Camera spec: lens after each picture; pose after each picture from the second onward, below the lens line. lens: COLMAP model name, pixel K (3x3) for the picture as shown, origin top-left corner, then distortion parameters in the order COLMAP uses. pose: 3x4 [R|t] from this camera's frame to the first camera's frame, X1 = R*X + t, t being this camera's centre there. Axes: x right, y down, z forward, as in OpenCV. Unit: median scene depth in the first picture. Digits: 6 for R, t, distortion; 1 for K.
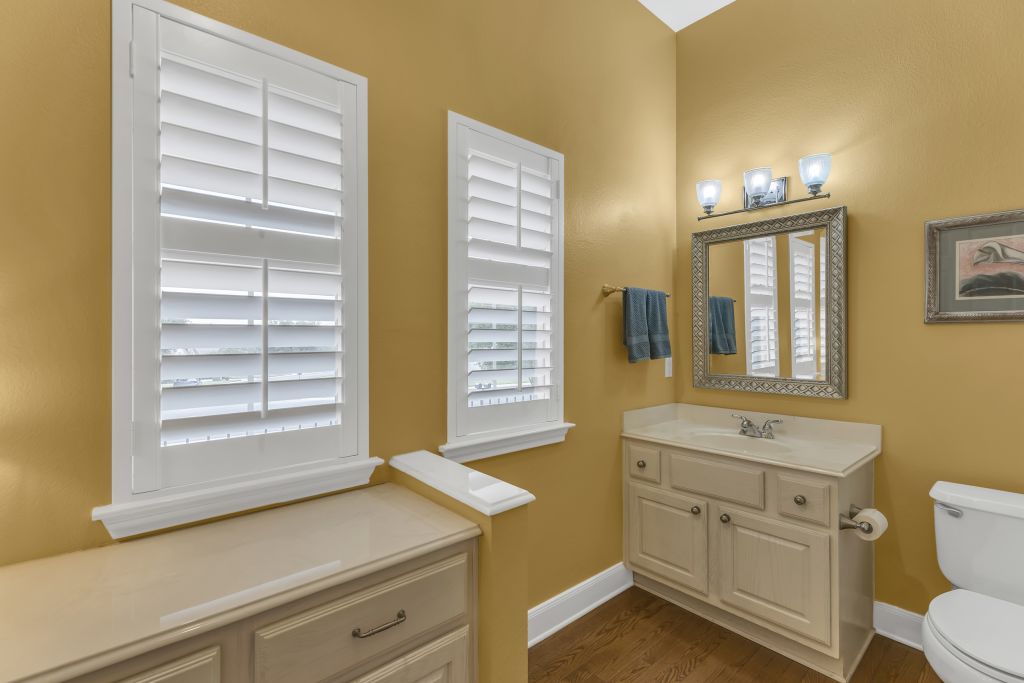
lens RADIAL K [[473.3, 0, 510.6], [0, 473.3, 339.5], [0, 0, 1]] dist [0.003644, -0.000870]
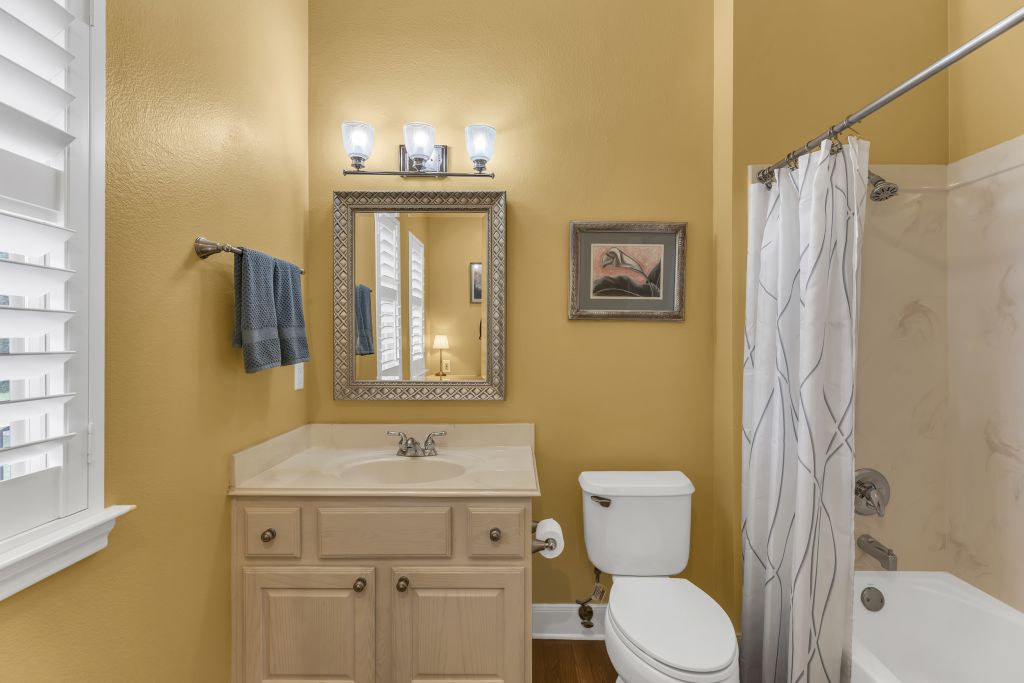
lens RADIAL K [[473.3, 0, 519.6], [0, 473.3, 337.4], [0, 0, 1]] dist [0.003644, -0.000870]
pose [[0.663967, 0.001588, 0.747760, 0.031517], [0.001498, 0.999993, -0.003454, 0.006466], [-0.747760, 0.003414, 0.663960, 0.357024]]
